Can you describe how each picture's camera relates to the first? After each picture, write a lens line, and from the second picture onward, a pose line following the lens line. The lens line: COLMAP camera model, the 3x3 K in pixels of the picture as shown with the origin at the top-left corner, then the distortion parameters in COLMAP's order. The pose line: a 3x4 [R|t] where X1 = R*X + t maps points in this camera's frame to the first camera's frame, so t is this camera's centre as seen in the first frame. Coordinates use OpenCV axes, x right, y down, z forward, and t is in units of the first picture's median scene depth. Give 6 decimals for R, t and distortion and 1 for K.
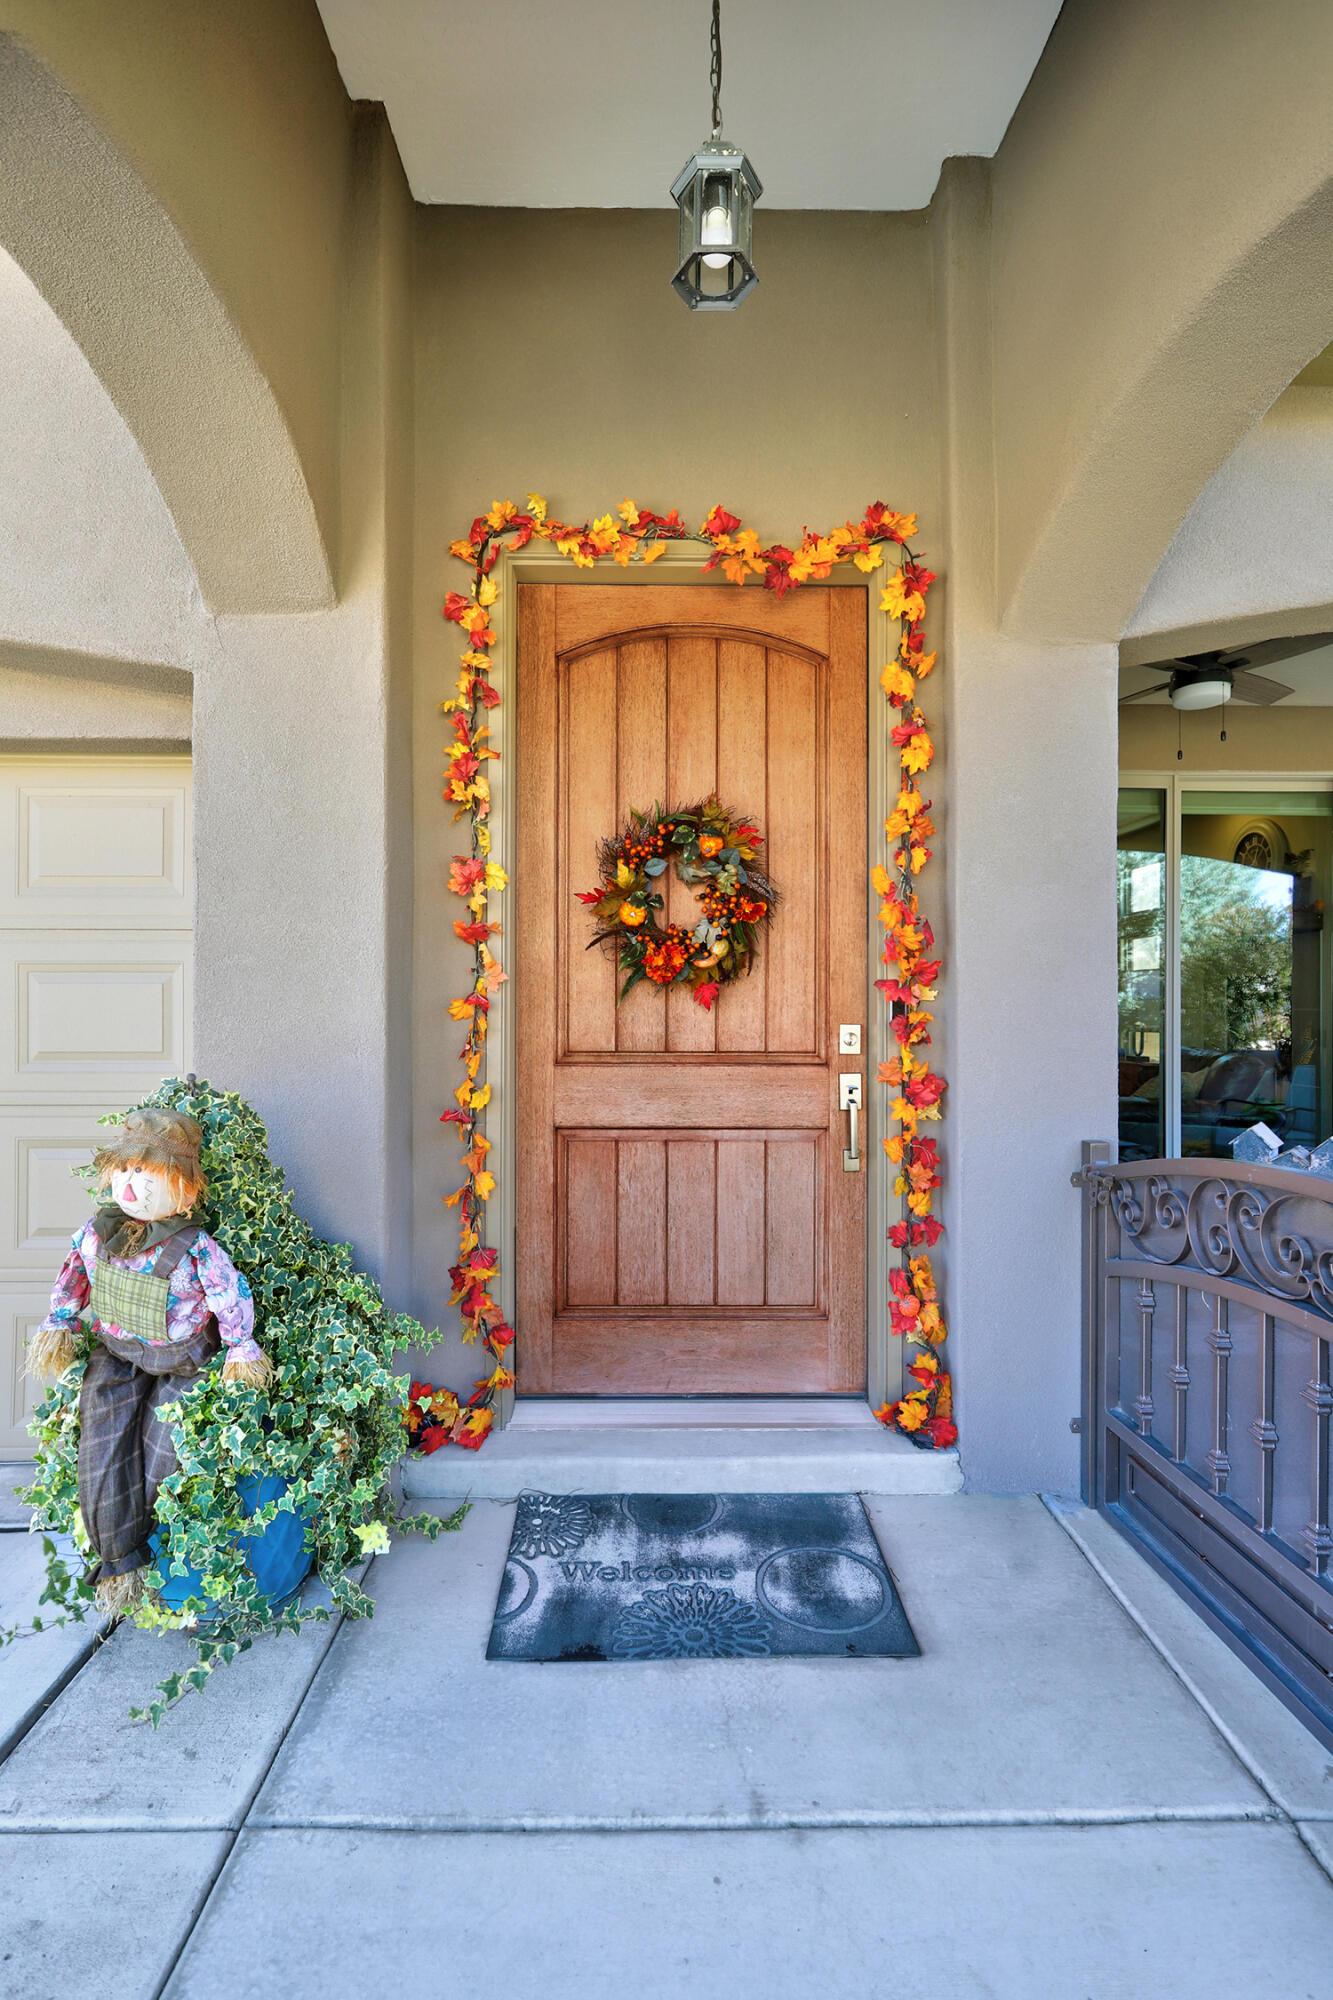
lens RADIAL K [[991.6, 0, 655.1], [0, 991.6, 992.1], [0, 0, 1]] dist [-0.005912, -0.000393]
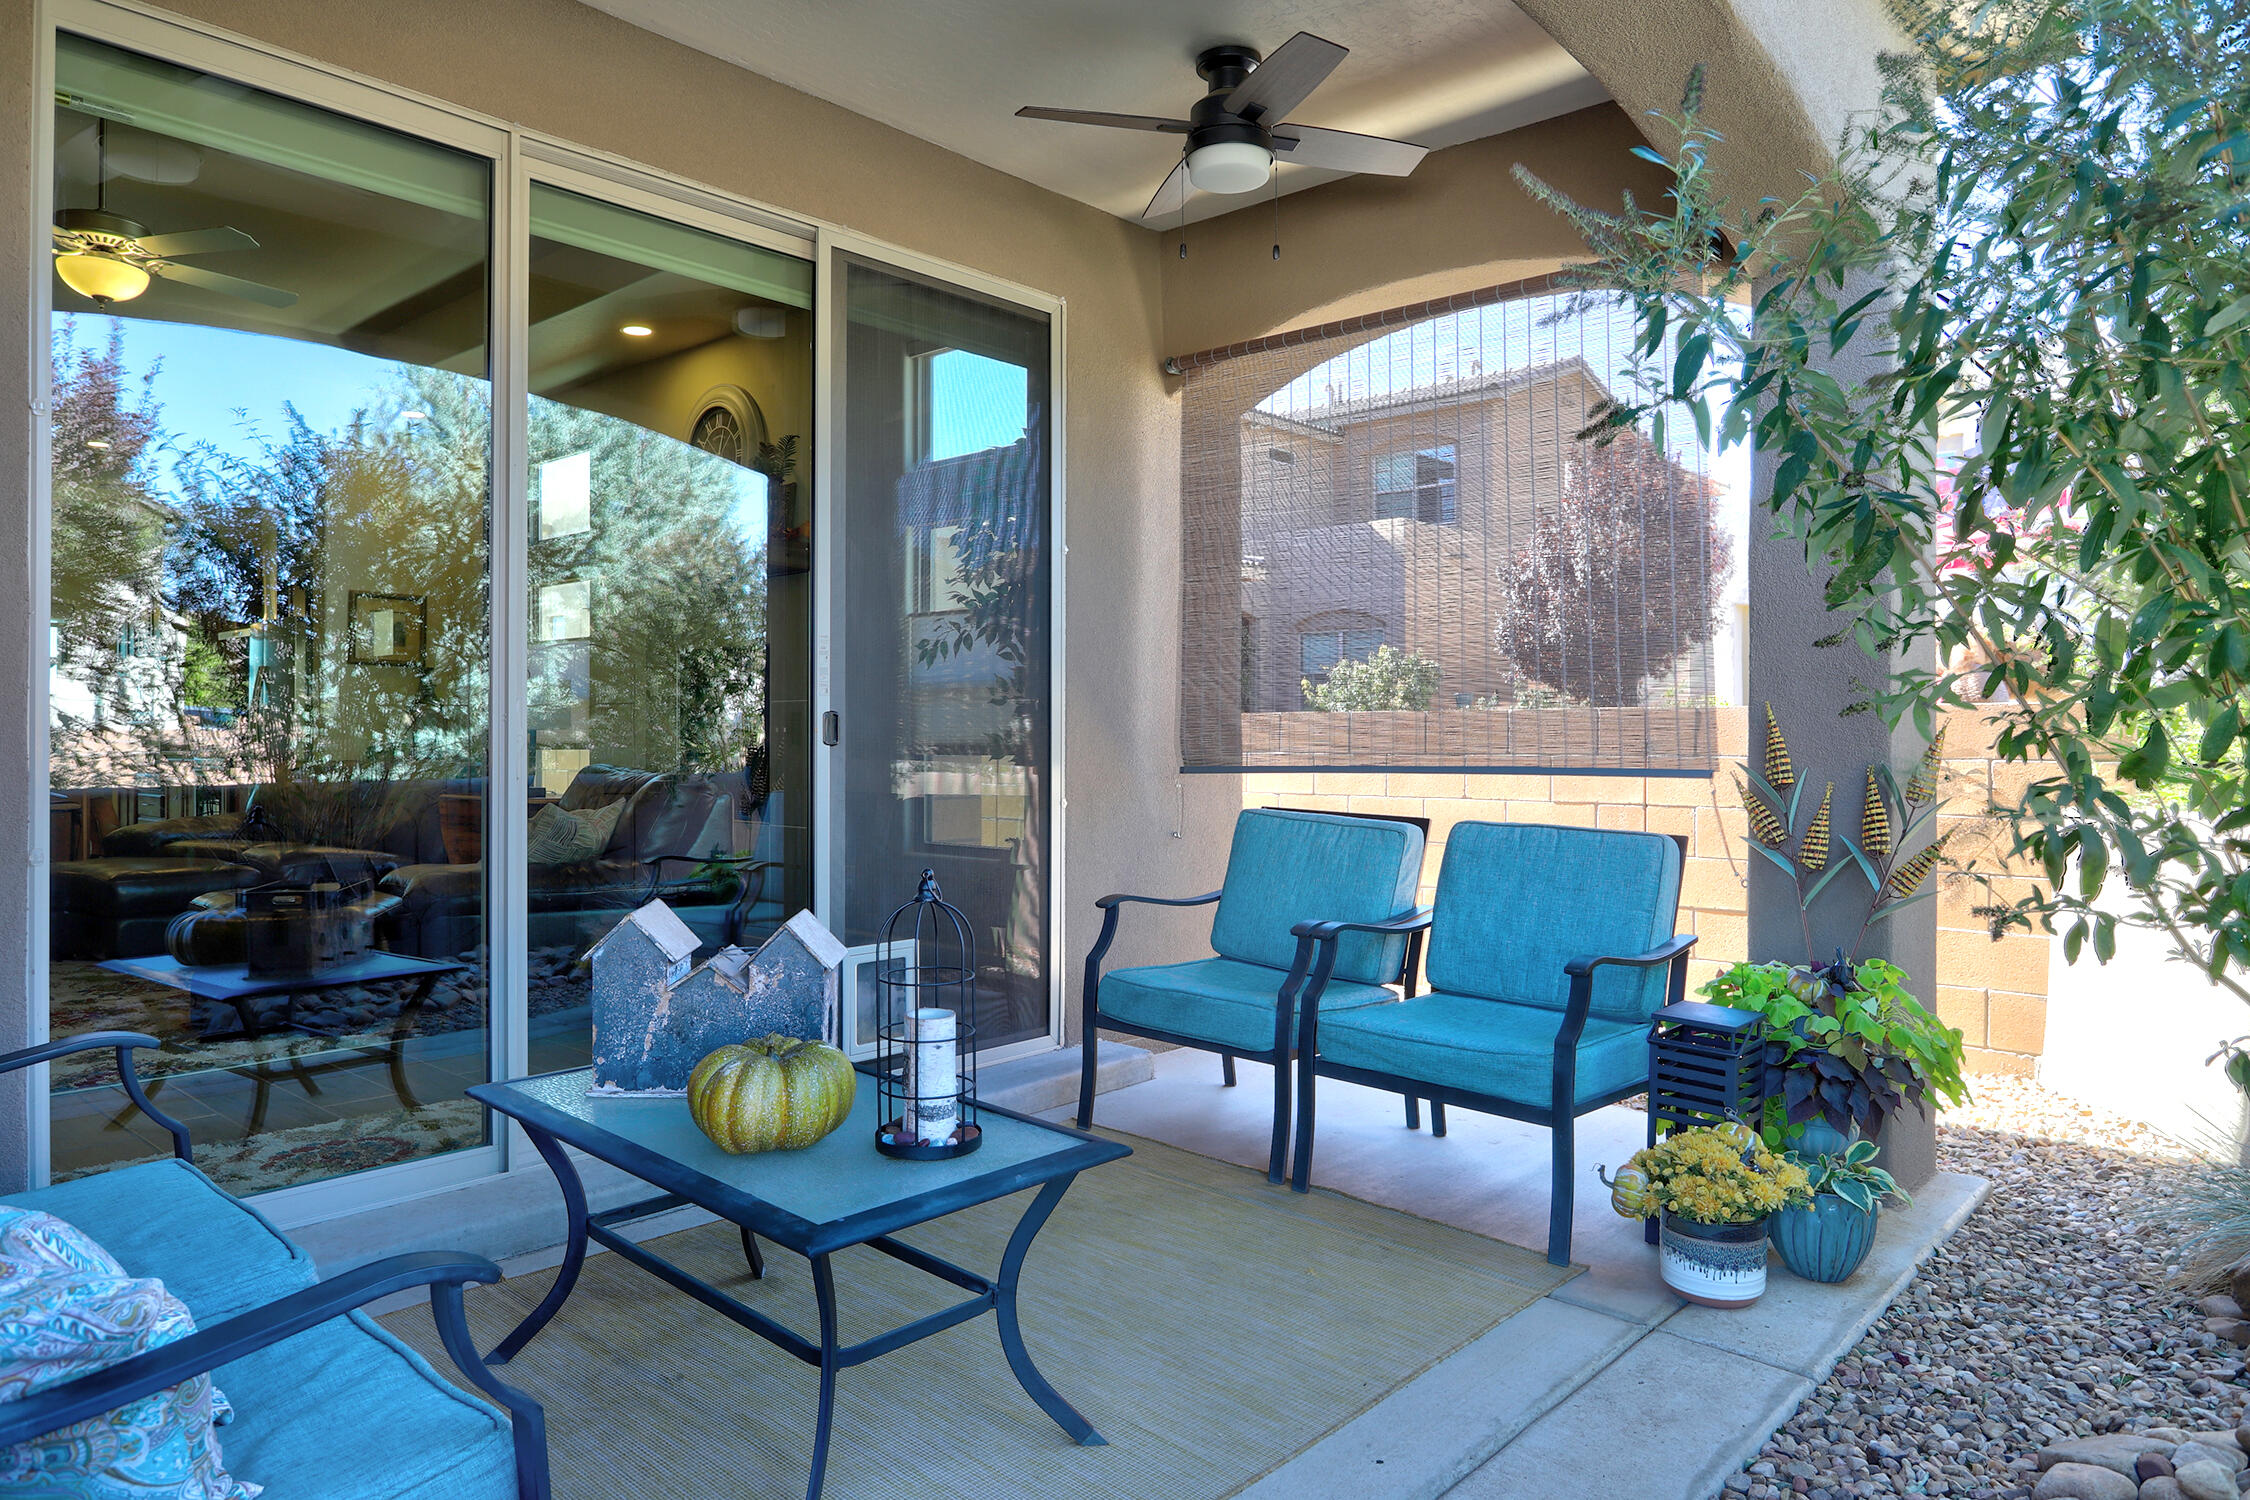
lens RADIAL K [[1387.6, 0, 1132.6], [0, 1387.6, 743.5], [0, 0, 1]] dist [0.001600, 0.000145]
pose [[0.694144, -0.001534, 0.719835, 0.402698], [-0.008184, 0.999916, 0.010023, 0.070202], [-0.719790, -0.012848, 0.694073, 0.539618]]
